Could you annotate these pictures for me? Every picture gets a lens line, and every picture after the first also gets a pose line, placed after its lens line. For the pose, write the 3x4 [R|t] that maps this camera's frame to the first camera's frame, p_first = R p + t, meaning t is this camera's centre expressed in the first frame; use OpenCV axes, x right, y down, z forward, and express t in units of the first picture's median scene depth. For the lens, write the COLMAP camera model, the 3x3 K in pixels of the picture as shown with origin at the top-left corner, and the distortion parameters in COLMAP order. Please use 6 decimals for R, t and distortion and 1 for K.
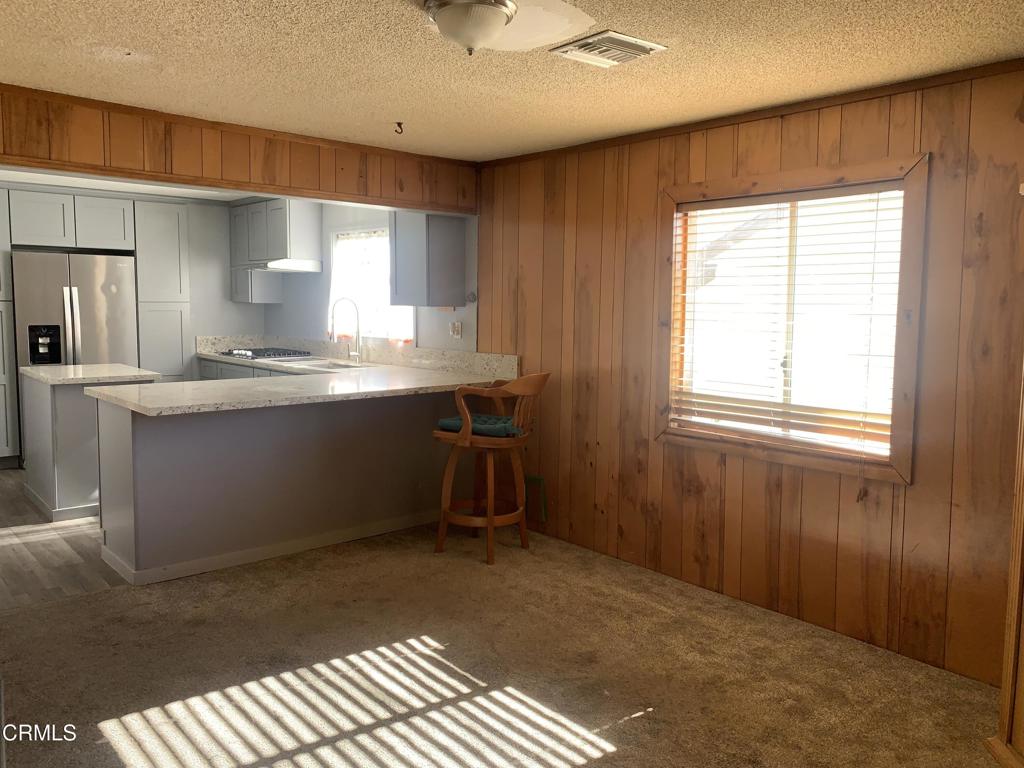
lens RADIAL K [[782.0, 0, 511.8], [0, 782.0, 376.2], [0, 0, 1]] dist [0.035322, -0.038904]
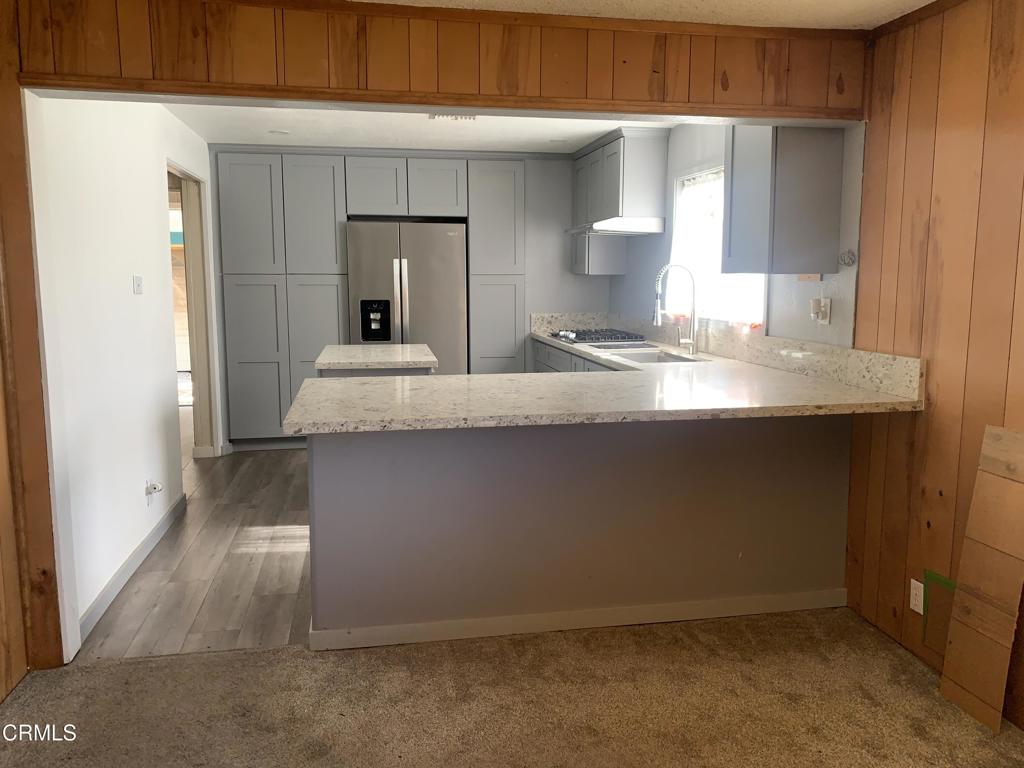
lens RADIAL K [[782.0, 0, 521.8], [0, 782.0, 370.2], [0, 0, 1]] dist [0.035322, -0.038904]
pose [[0.858744, 0.051512, -0.509809, 0.063421], [-0.038480, 0.998608, 0.036083, -0.034935], [0.510957, -0.011369, 0.859531, 0.457313]]
